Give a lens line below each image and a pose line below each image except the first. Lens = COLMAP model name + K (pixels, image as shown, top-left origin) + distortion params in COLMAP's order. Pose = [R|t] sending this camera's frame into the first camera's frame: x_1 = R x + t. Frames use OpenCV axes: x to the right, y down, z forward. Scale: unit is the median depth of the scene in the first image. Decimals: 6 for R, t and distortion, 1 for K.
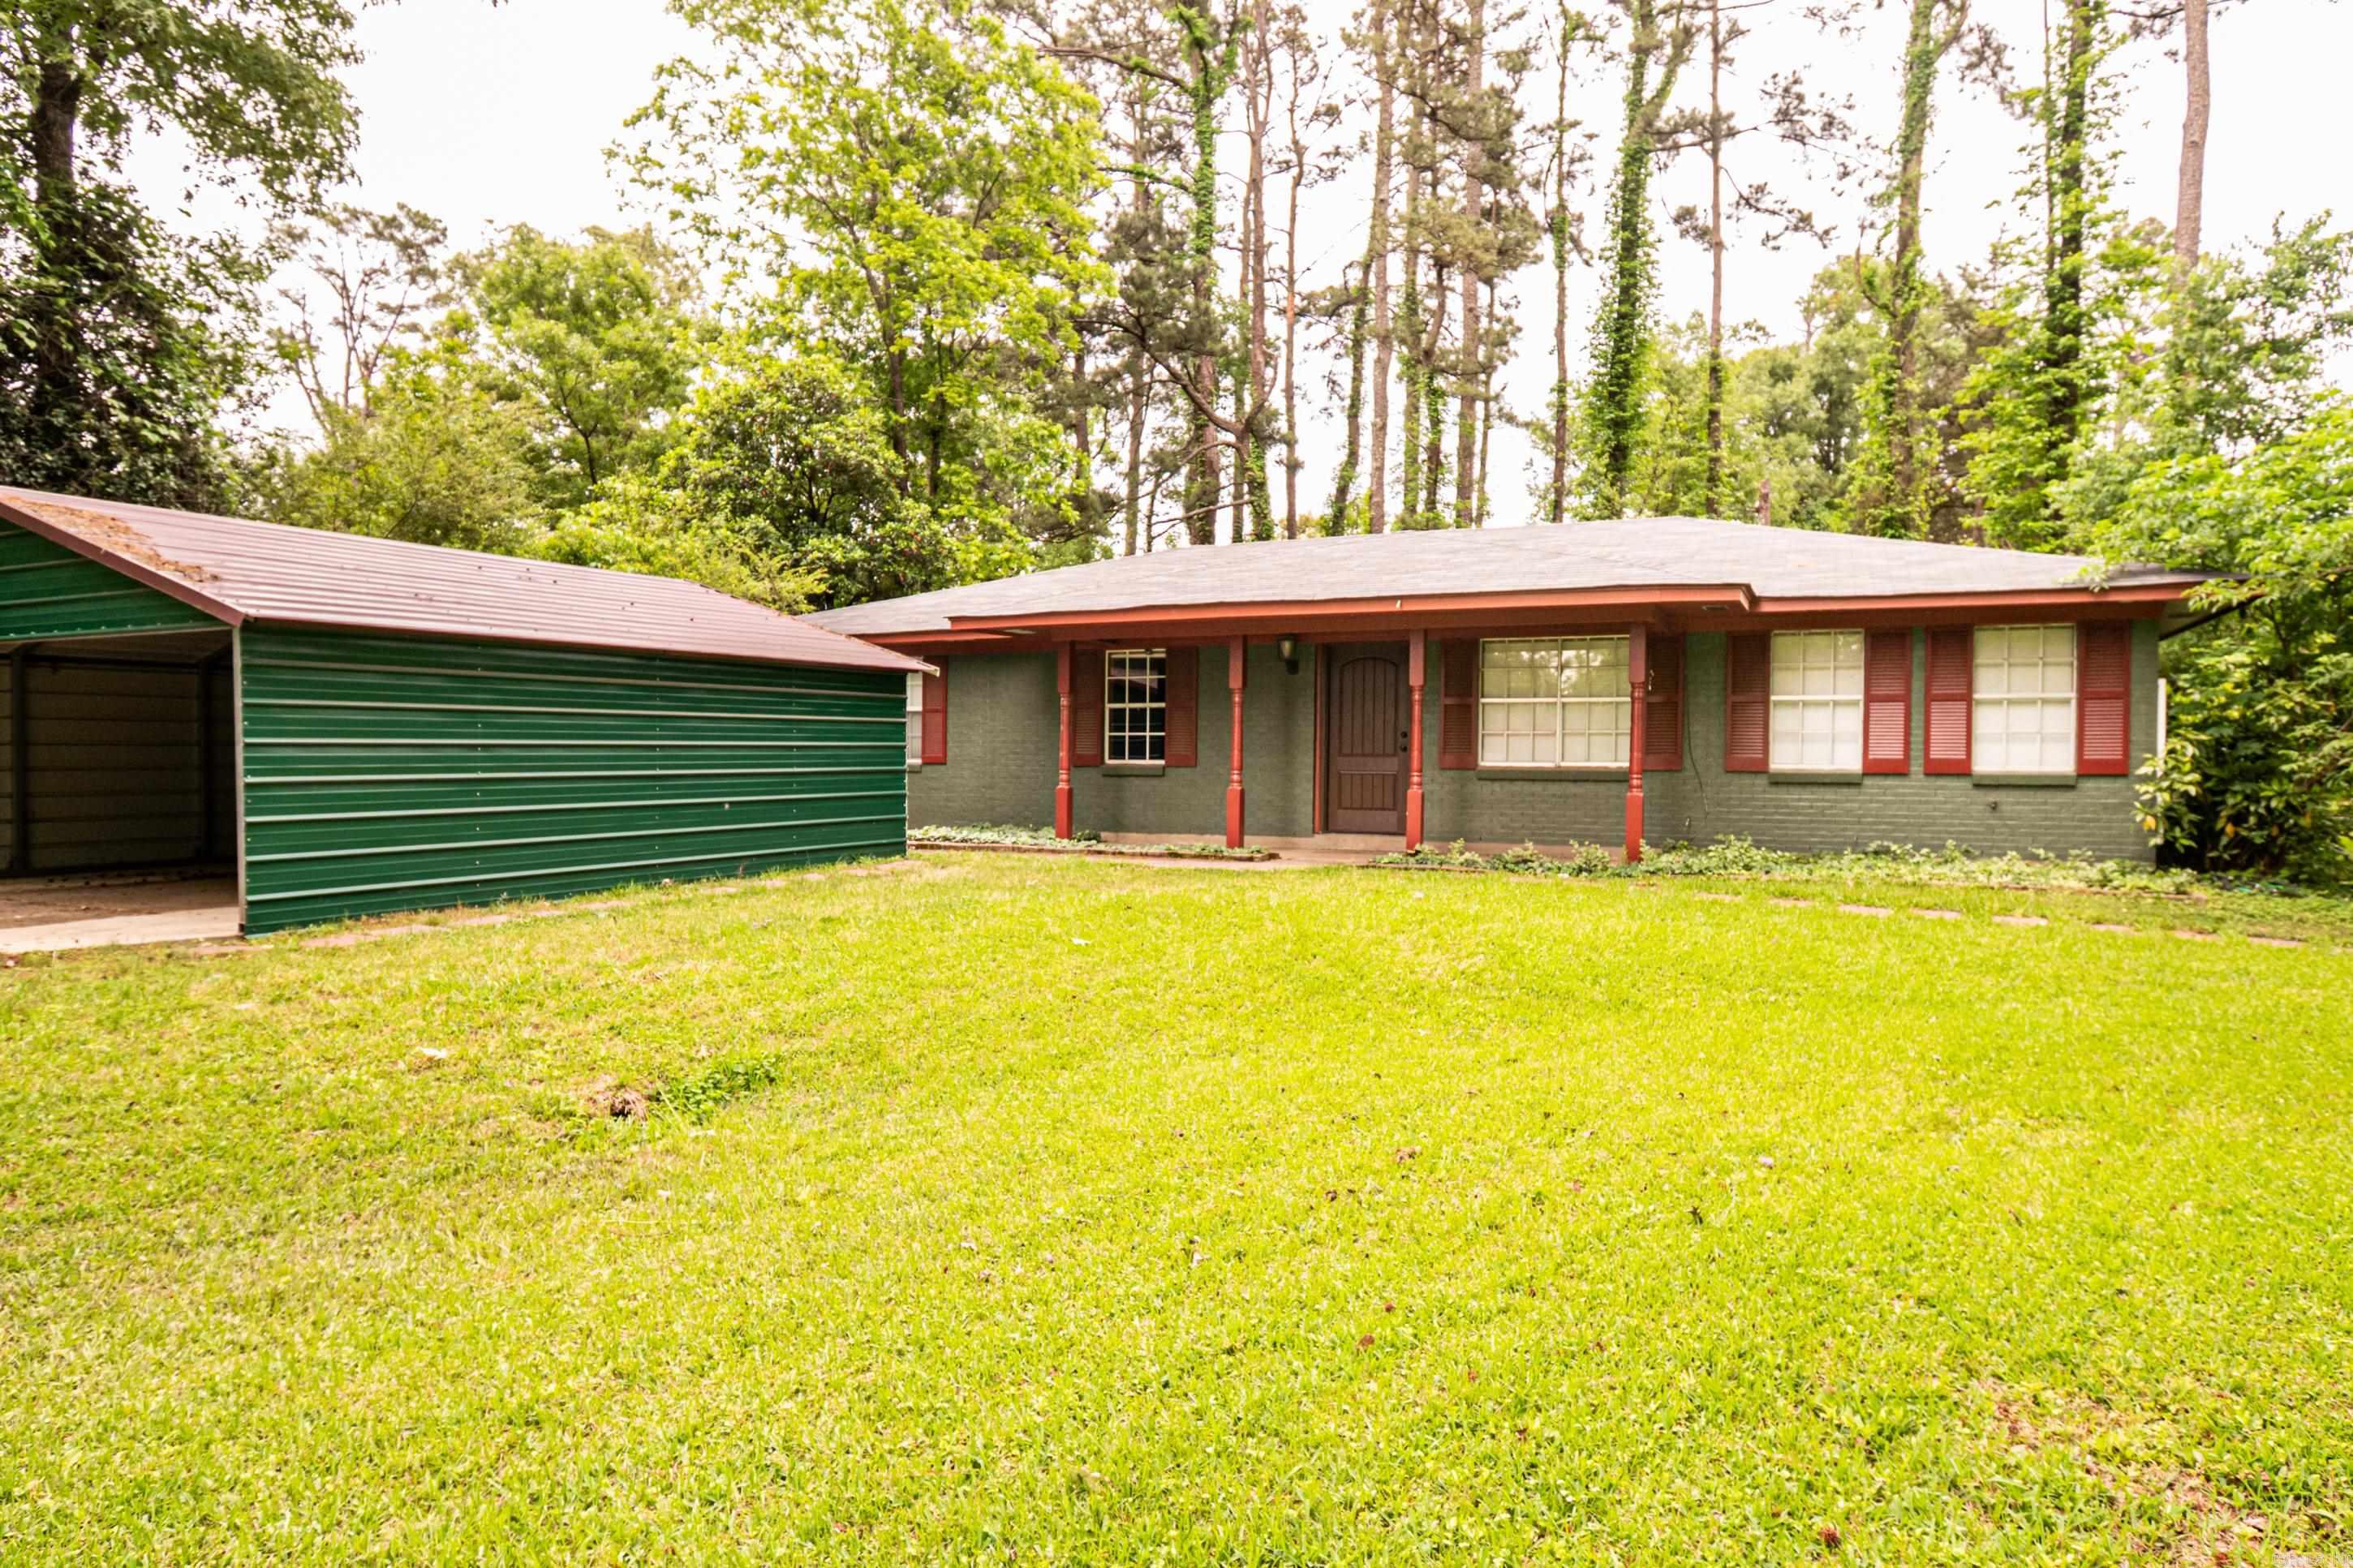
lens RADIAL K [[1405.7, 0, 1177.2], [0, 1405.7, 789.6], [0, 0, 1]] dist [-0.001700, -0.002194]
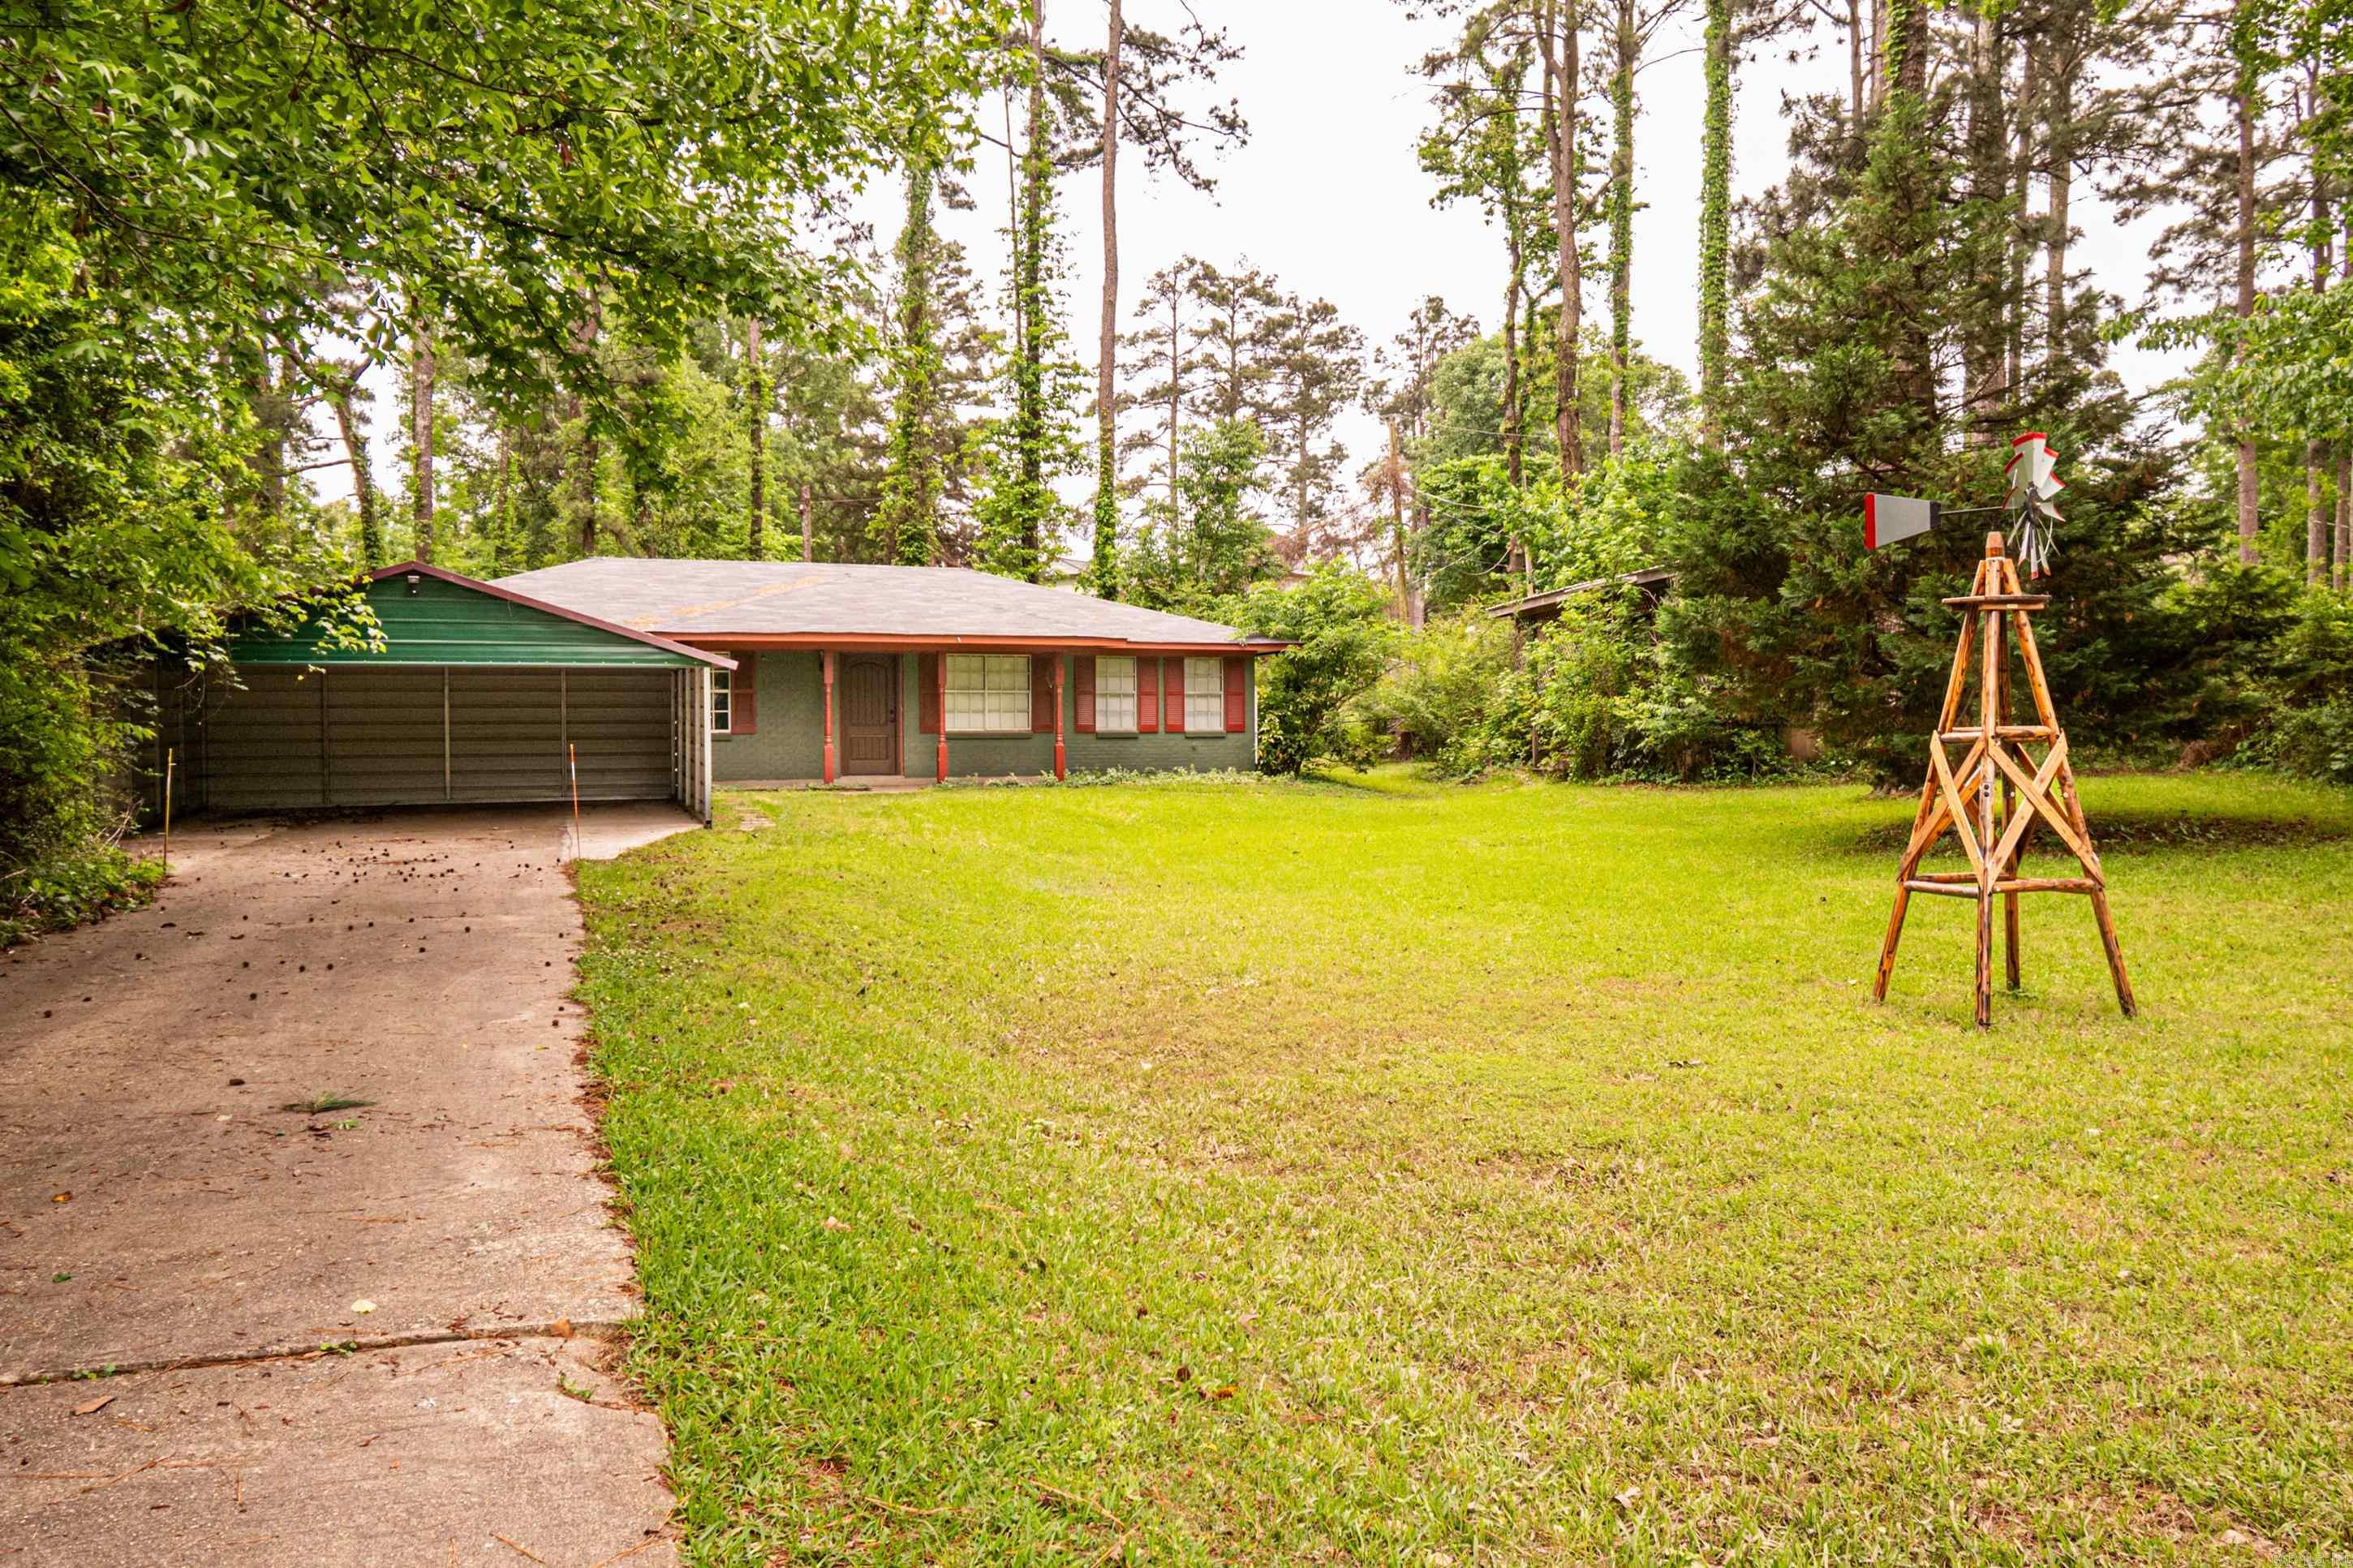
lens RADIAL K [[1818.8, 0, 1176.5], [0, 1818.8, 784.0], [0, 0, 1]] dist [0.002917, -0.000455]
pose [[0.689313, -0.034096, 0.723661, -1.007837], [0.023183, 0.999418, 0.025007, -0.001267], [-0.724092, -0.000461, 0.689703, -0.594248]]
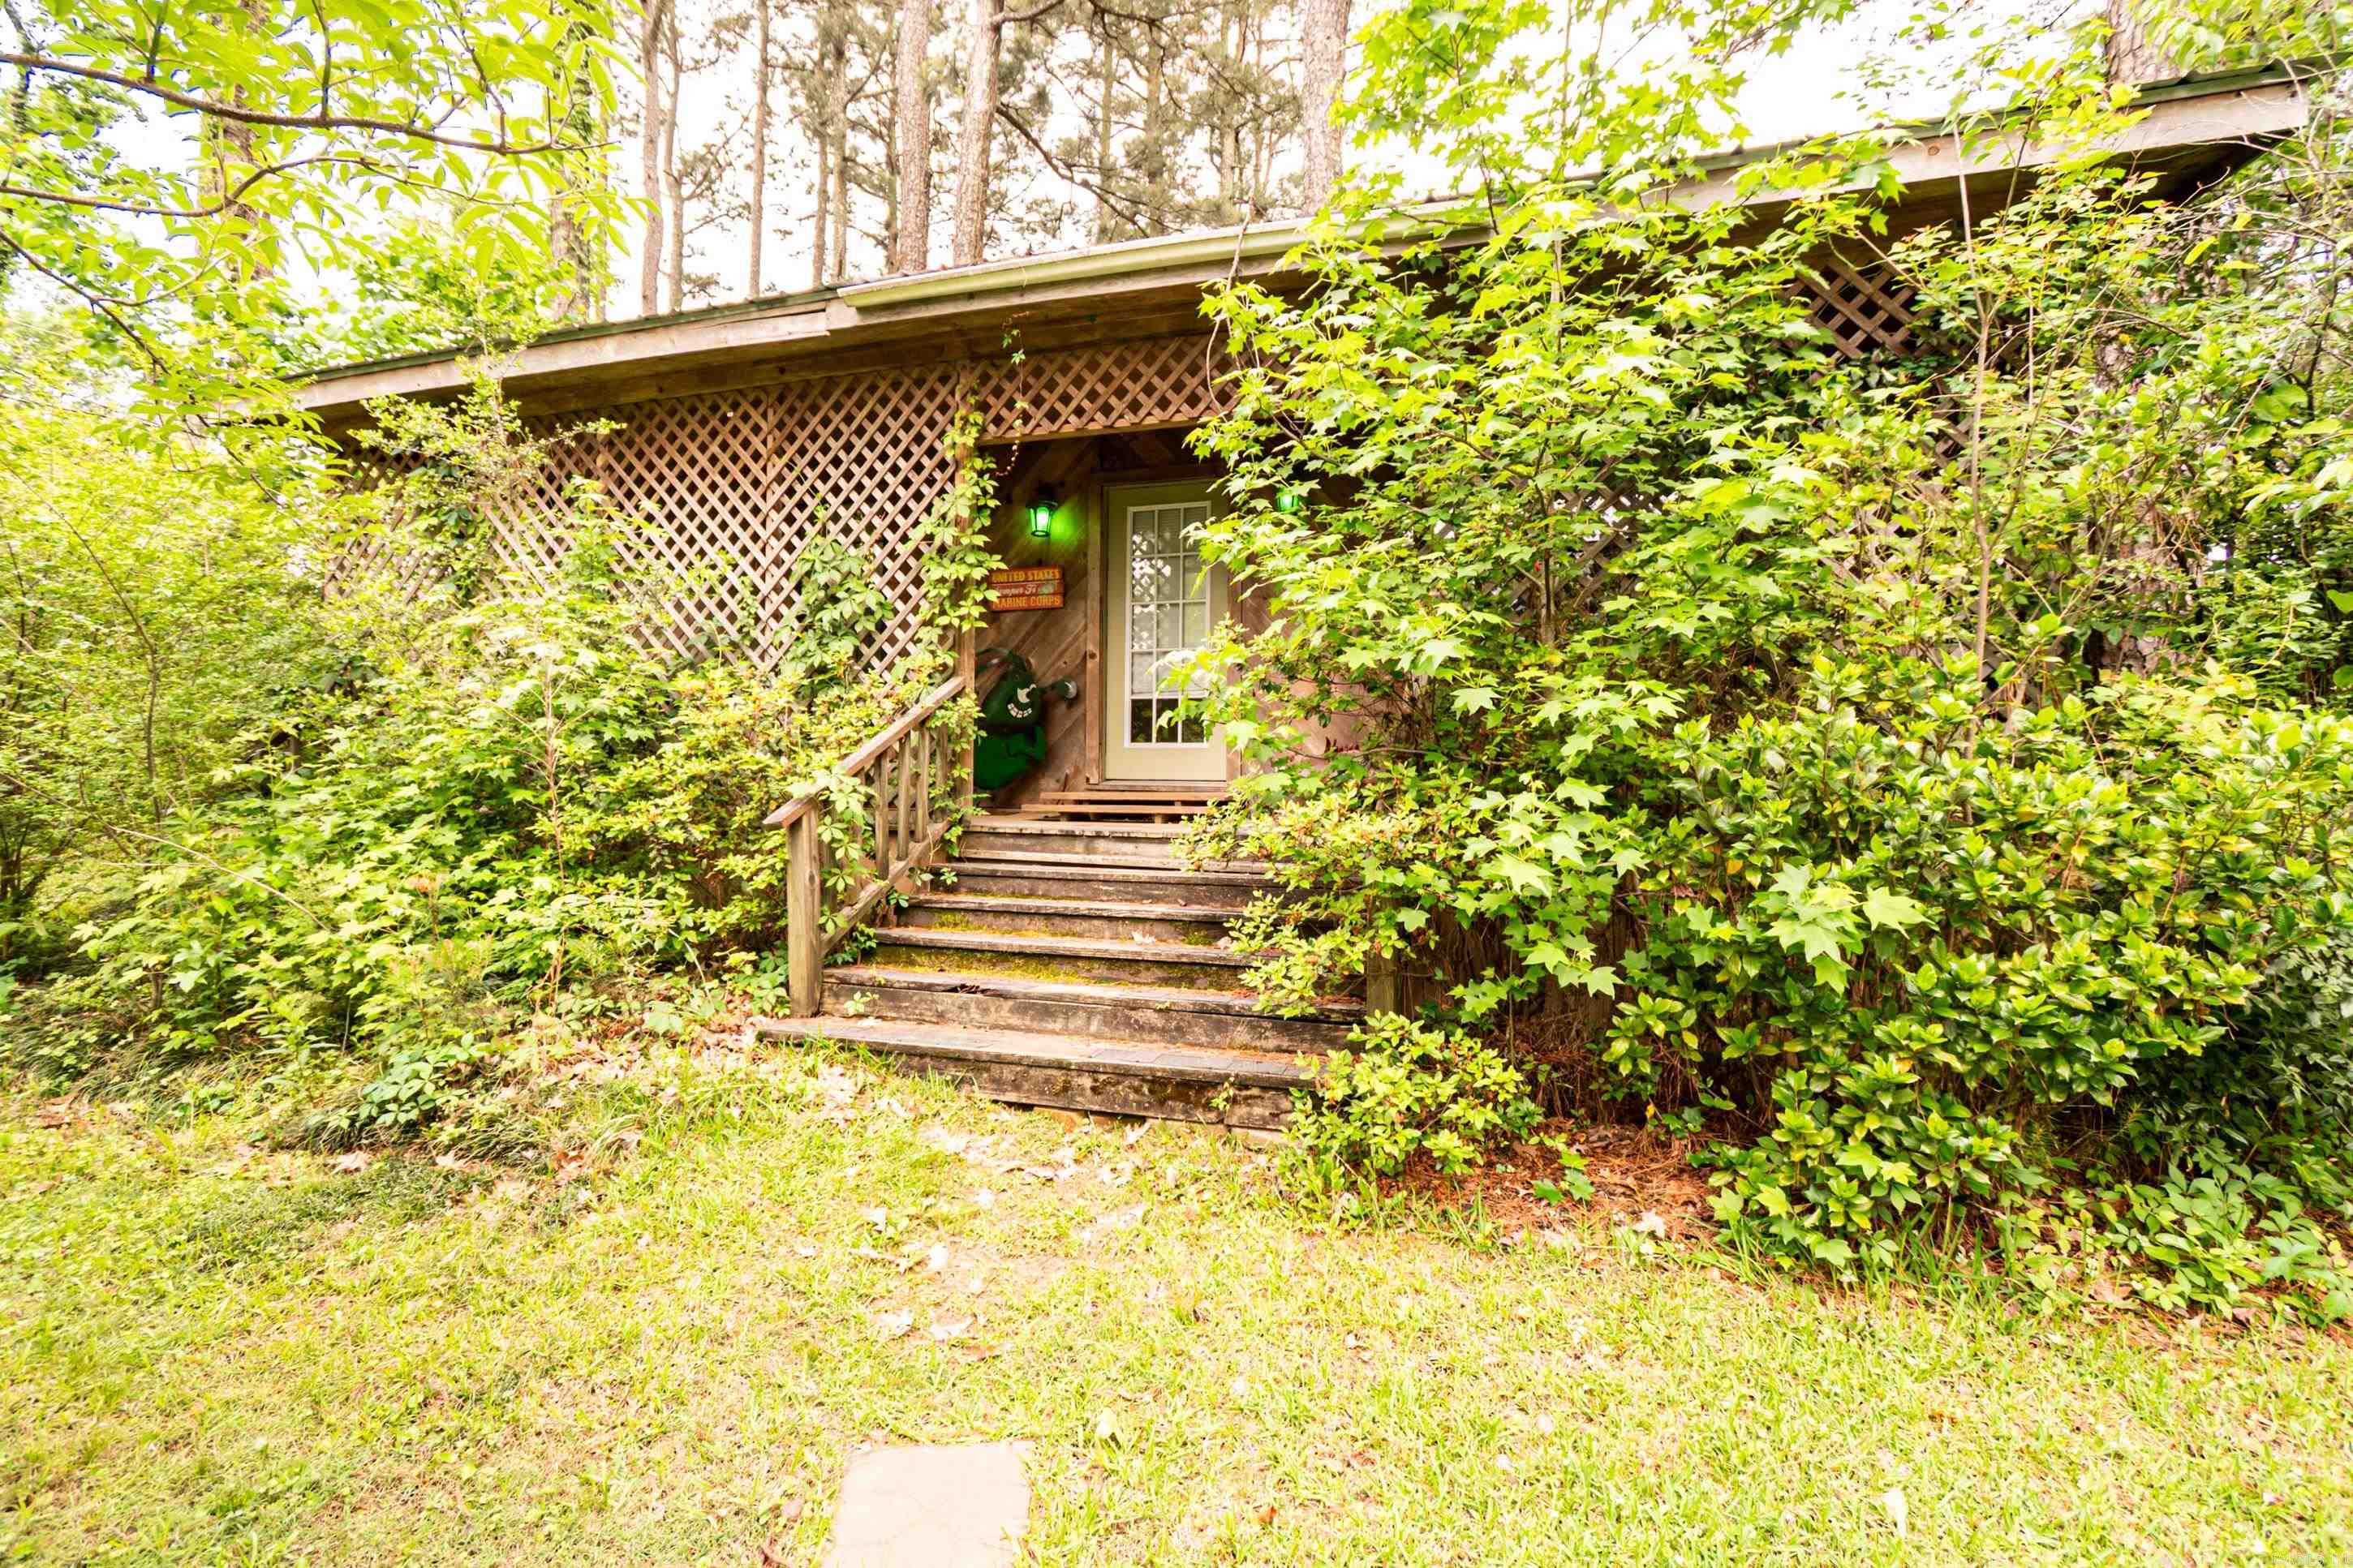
lens RADIAL K [[1043.2, 0, 1176.5], [0, 1043.2, 784.0], [0, 0, 1]] dist [0.008277, -0.005491]
pose [[-0.336624, -0.008711, 0.941599, 0.494893], [0.014449, 0.999792, 0.014415, -0.015767], [-0.941528, 0.018457, -0.336428, 0.535606]]
